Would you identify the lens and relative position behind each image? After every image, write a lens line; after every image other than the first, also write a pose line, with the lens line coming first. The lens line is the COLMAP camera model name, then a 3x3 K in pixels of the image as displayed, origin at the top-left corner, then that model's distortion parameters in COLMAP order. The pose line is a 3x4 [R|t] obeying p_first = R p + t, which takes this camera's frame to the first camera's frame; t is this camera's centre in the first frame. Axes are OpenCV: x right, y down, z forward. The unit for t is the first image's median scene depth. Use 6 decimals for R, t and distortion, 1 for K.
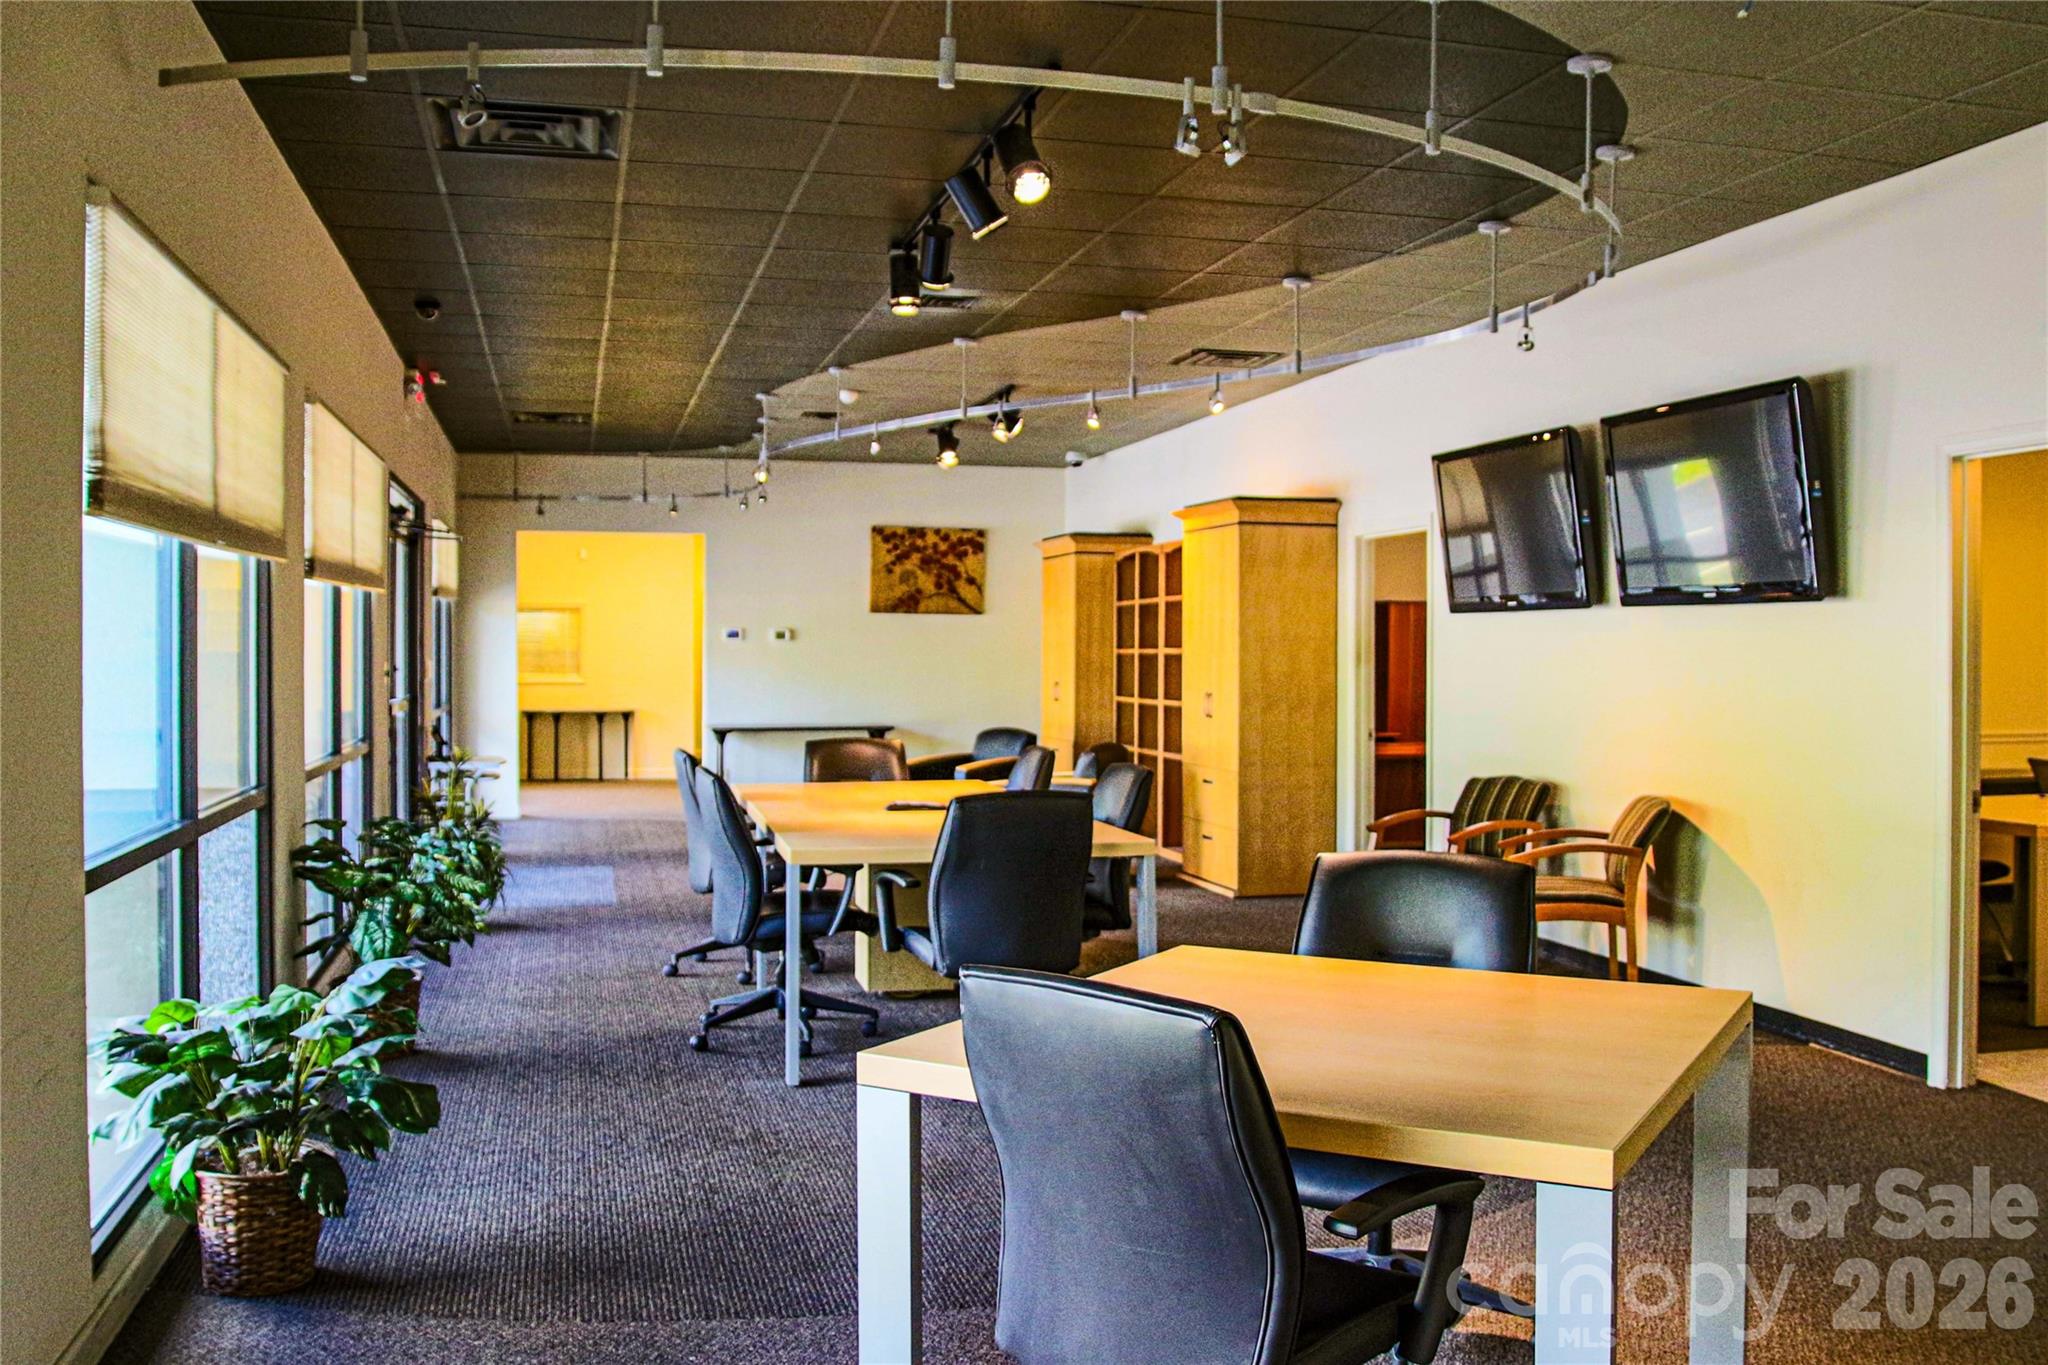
lens RADIAL K [[1851.1, 0, 1024.0], [0, 1851.1, 682.5], [0, 0, 1]] dist [-0.000932, -0.002078]
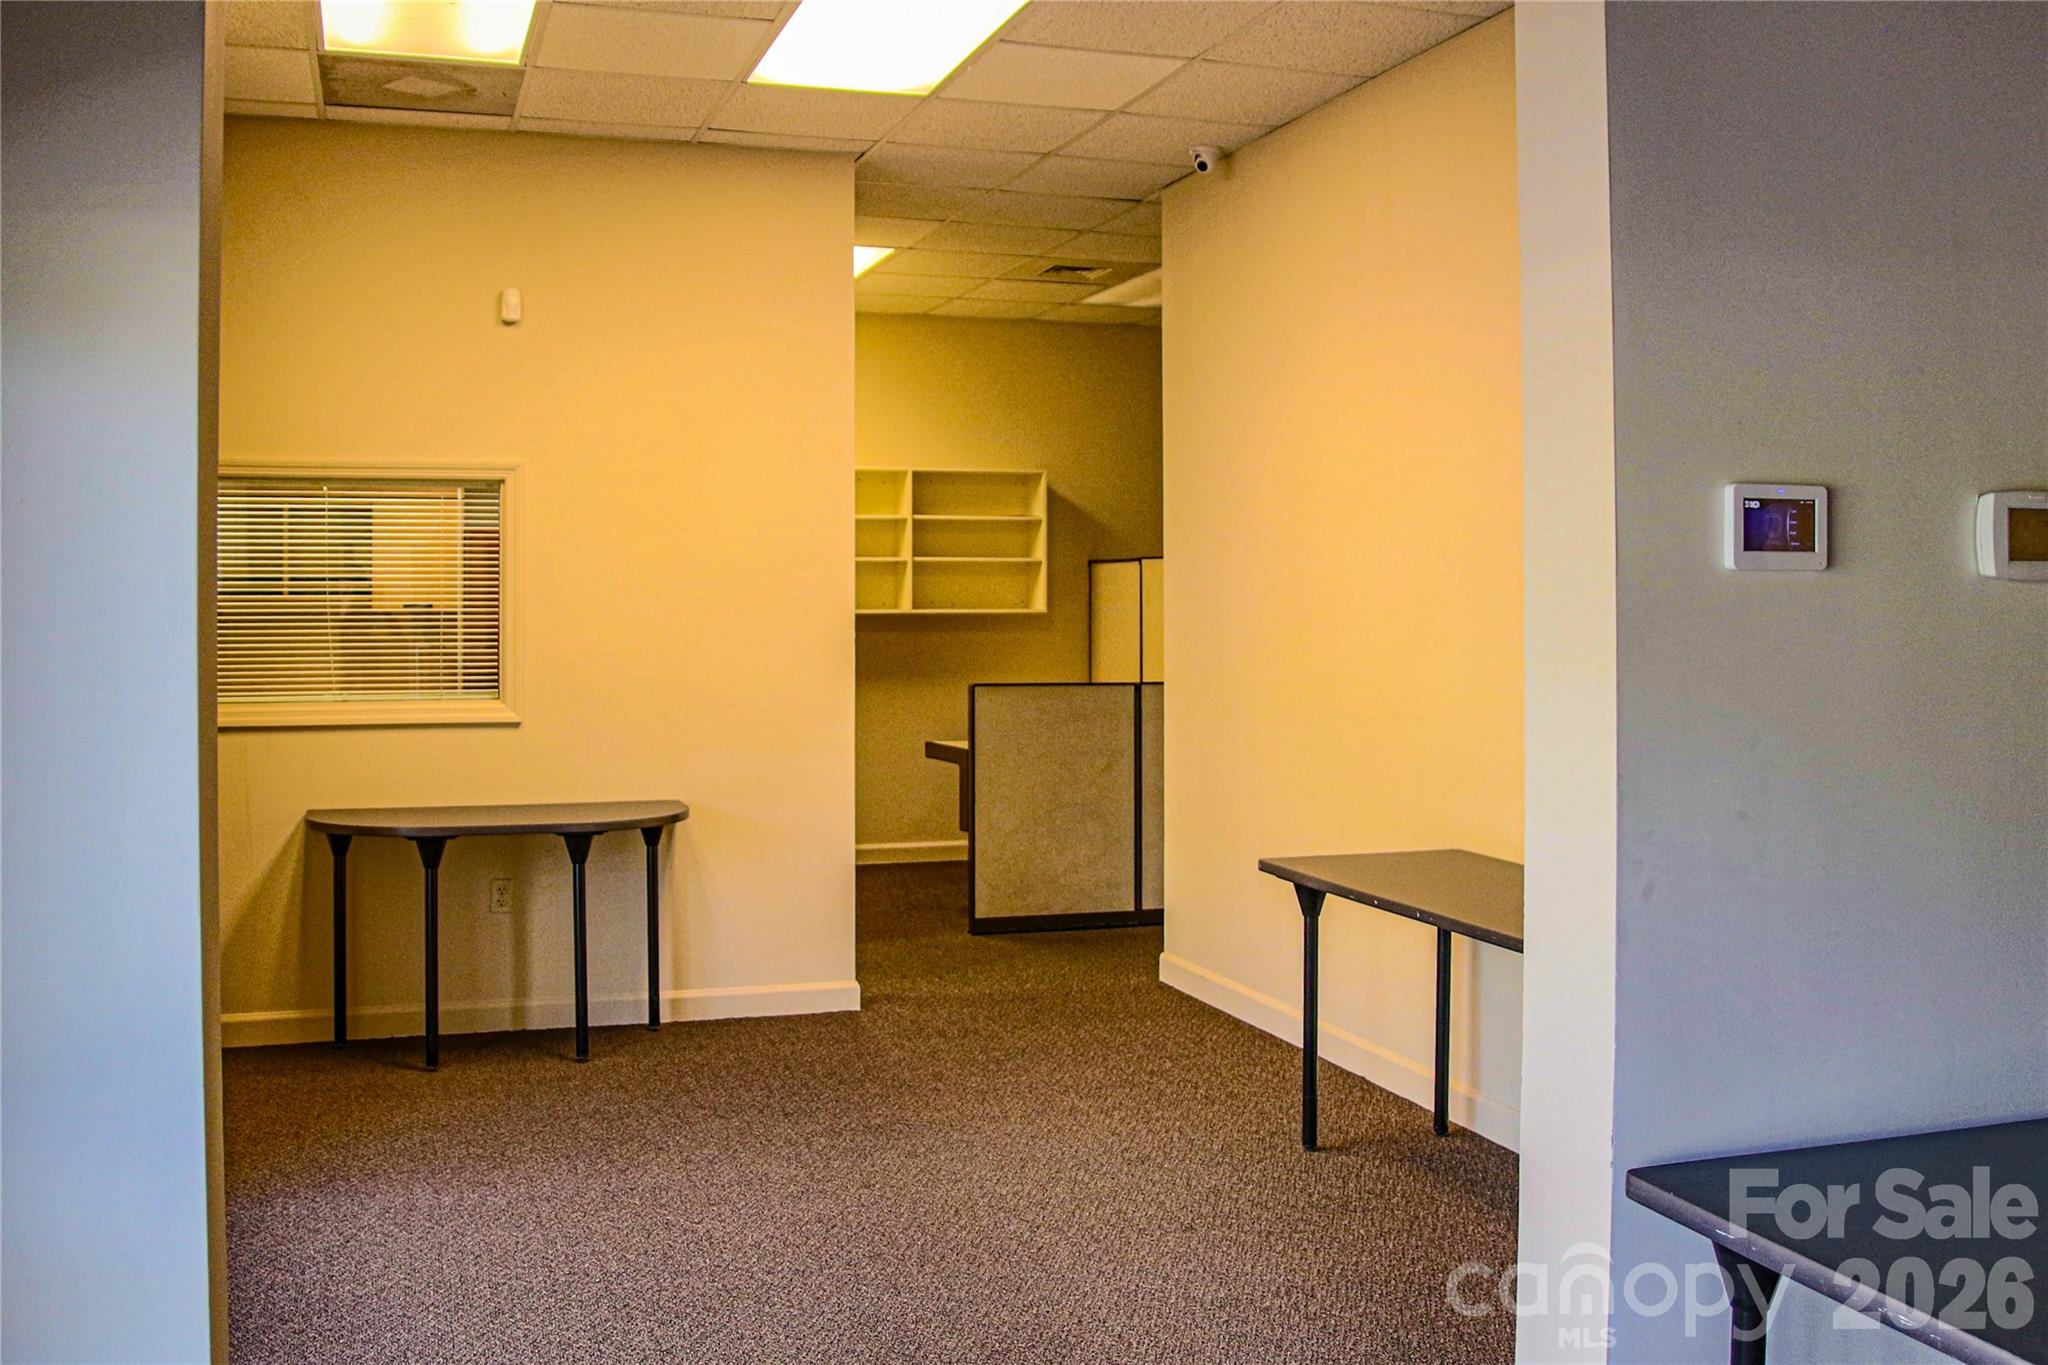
lens RADIAL K [[1851.1, 0, 1024.0], [0, 1851.1, 682.5], [0, 0, 1]] dist [-0.000932, -0.002078]
pose [[0.995414, -0.006872, 0.095409, -0.182381], [0.003597, 0.999400, 0.034456, -0.017265], [-0.095588, -0.033955, 0.994842, 0.684015]]
